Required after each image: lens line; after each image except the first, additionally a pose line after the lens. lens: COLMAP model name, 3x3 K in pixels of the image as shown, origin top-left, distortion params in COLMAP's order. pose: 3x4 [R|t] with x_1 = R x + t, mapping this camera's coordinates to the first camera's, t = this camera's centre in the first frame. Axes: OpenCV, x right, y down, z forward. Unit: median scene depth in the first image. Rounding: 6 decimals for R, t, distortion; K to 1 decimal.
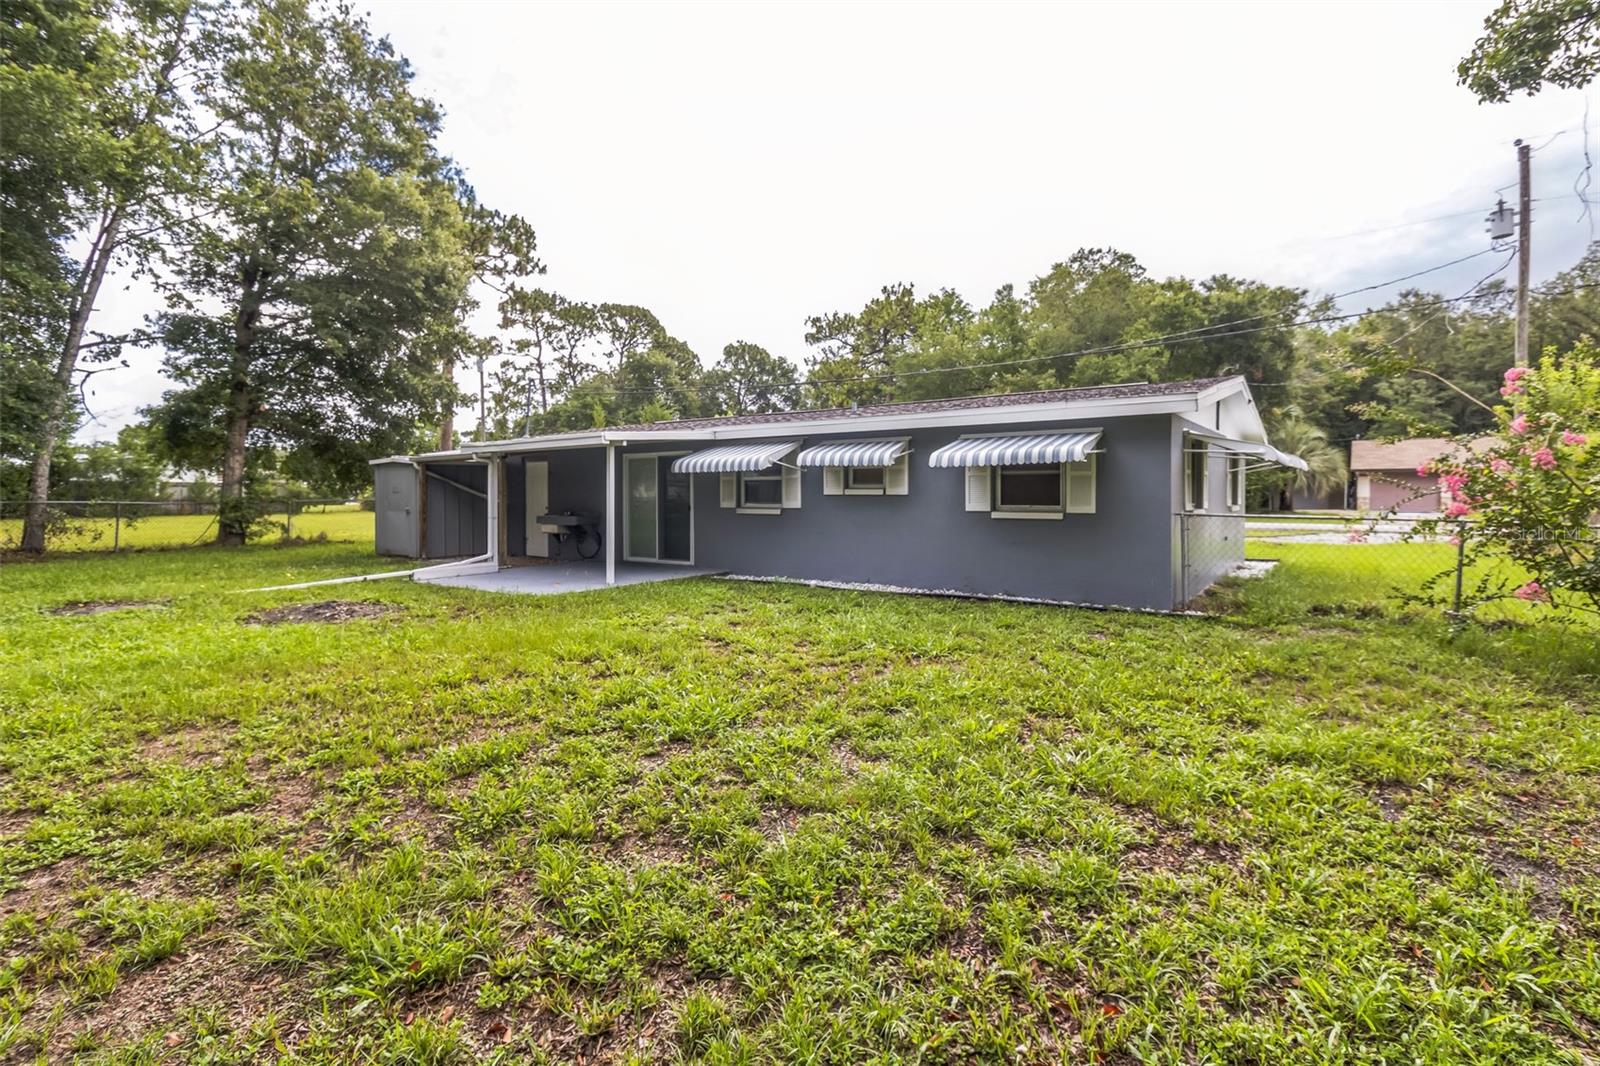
lens RADIAL K [[739.7, 0, 805.5], [0, 739.7, 507.9], [0, 0, 1]] dist [0.008107, -0.000787]
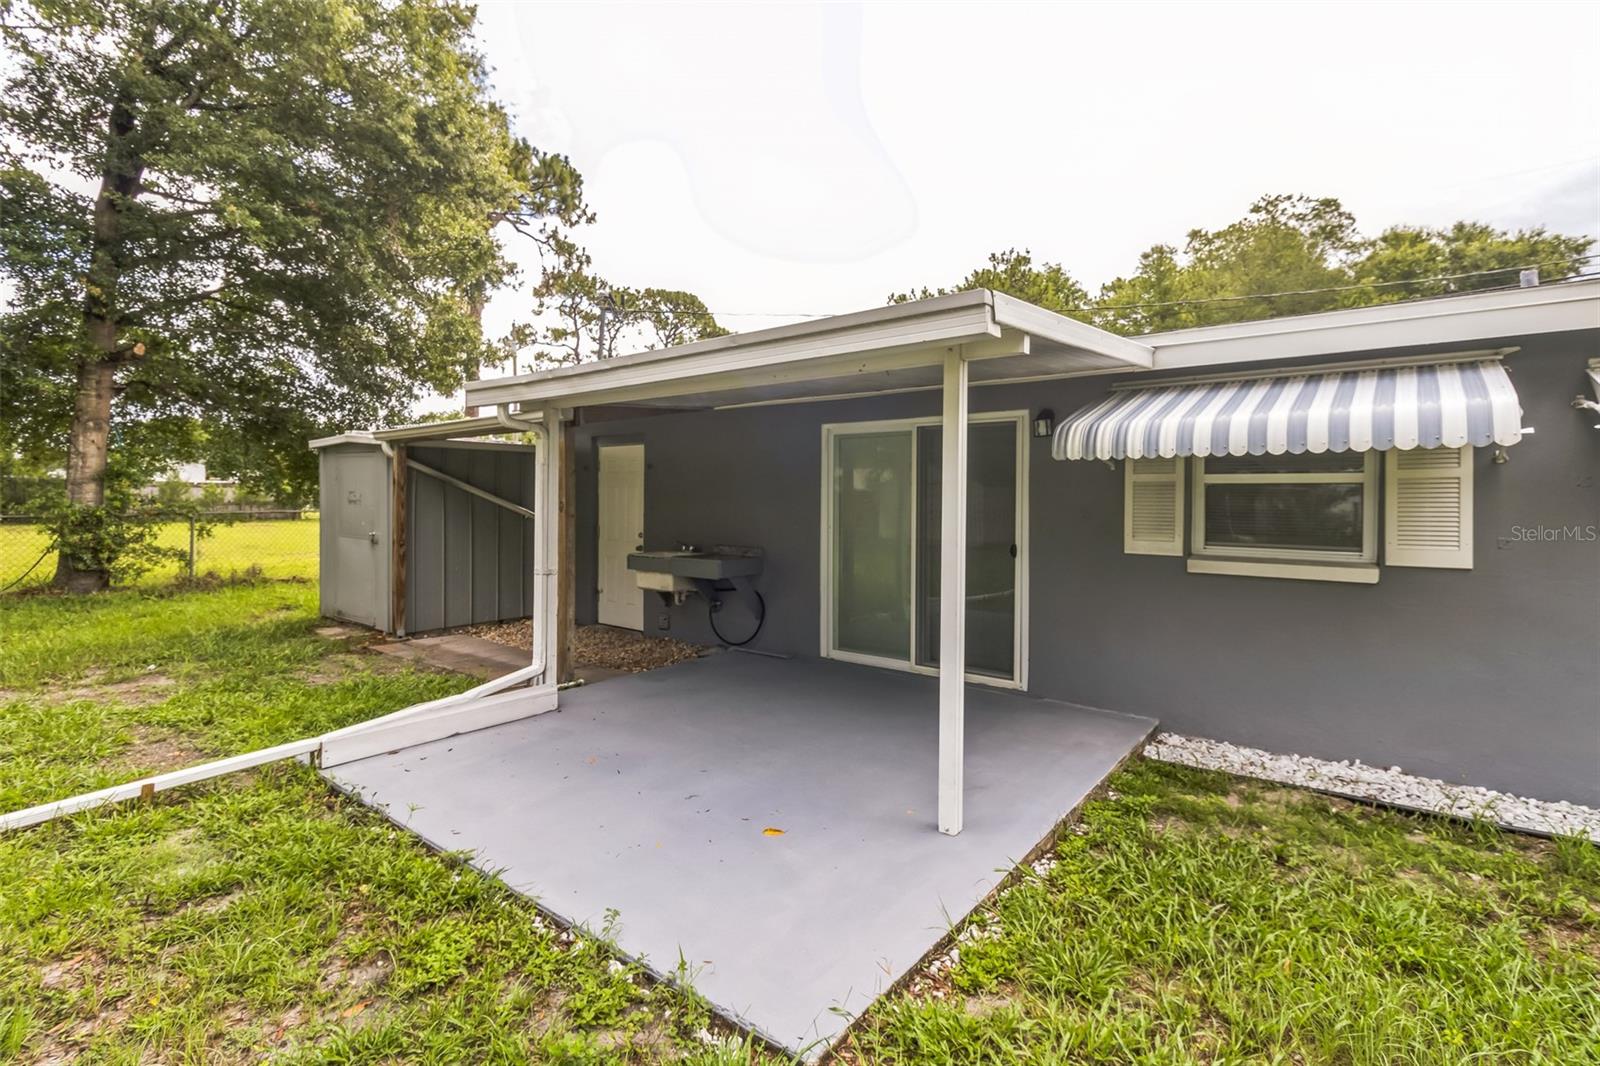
lens RADIAL K [[739.7, 0, 798.9], [0, 739.7, 519.8], [0, 0, 1]] dist [0.008107, -0.000787]
pose [[0.999005, 0.011653, -0.043060, -0.089095], [-0.011350, 0.999909, 0.007282, -0.006153], [0.043141, -0.006786, 0.999046, 0.201578]]
